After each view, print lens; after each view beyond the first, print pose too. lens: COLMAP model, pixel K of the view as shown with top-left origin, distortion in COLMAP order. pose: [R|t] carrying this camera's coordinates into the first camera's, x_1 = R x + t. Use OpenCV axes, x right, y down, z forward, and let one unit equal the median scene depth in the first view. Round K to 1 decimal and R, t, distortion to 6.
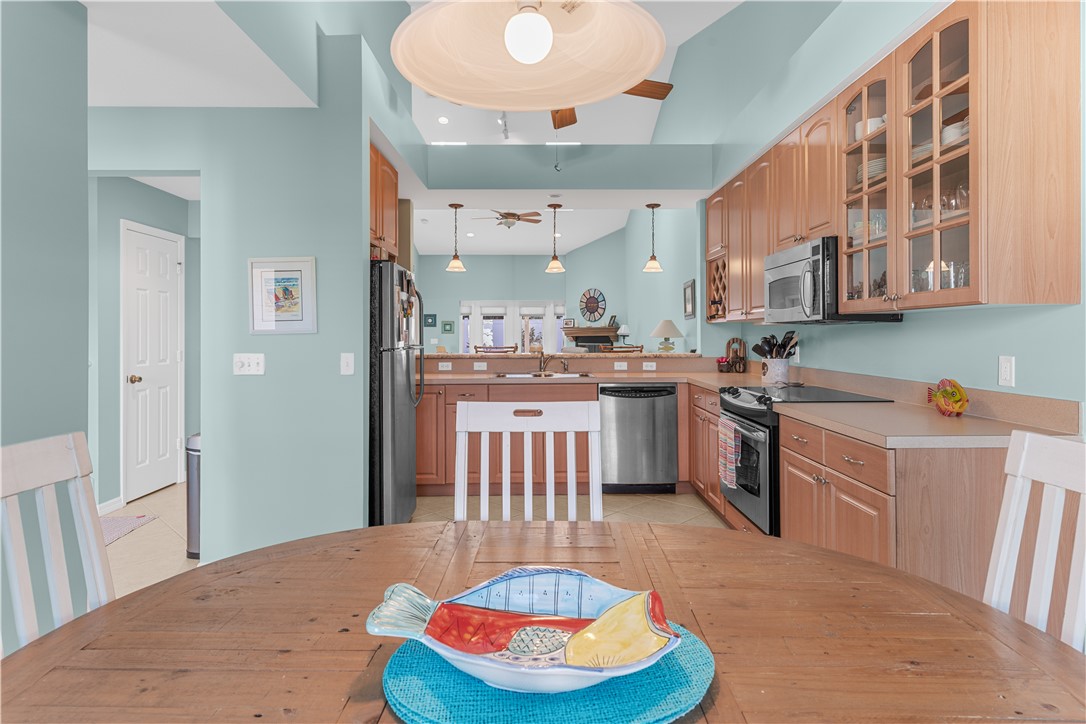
lens RADIAL K [[565.2, 0, 543.9], [0, 565.2, 336.1], [0, 0, 1]] dist [-0.000175, -0.000076]
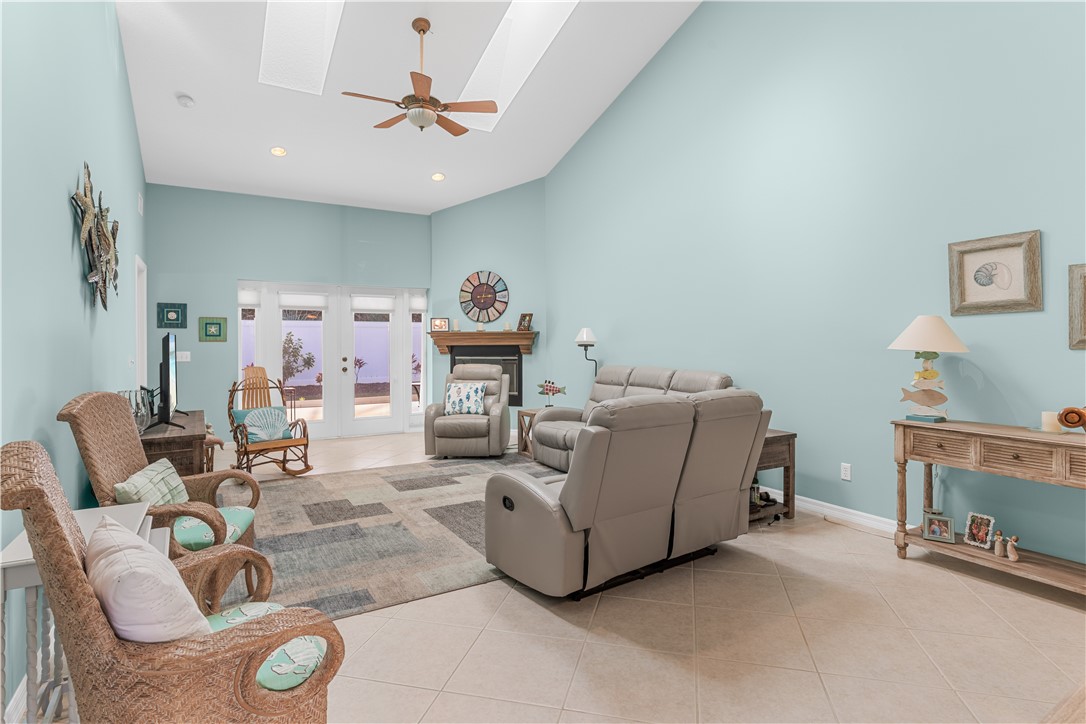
lens RADIAL K [[565.2, 0, 543.9], [0, 565.2, 336.1], [0, 0, 1]] dist [-0.000175, -0.000076]
pose [[0.869588, 0.004698, 0.493756, -0.167563], [0.001110, 0.999934, -0.011468, -0.003295], [-0.493777, 0.010521, 0.869525, 0.411174]]
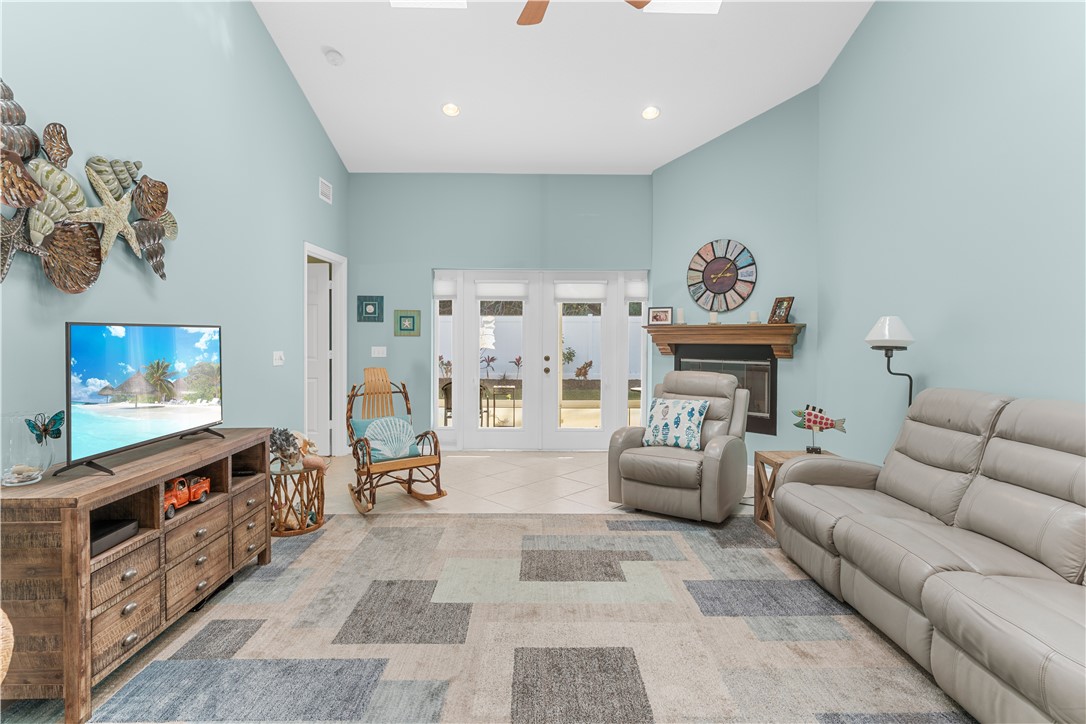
lens RADIAL K [[520.7, 0, 541.5], [0, 520.7, 342.4], [0, 0, 1]] dist [0.001124, 0.000399]
pose [[0.999919, 0.007781, -0.010058, -0.052320], [-0.007681, 0.999922, 0.009879, -0.004721], [0.010134, -0.009801, 0.999901, 0.575987]]
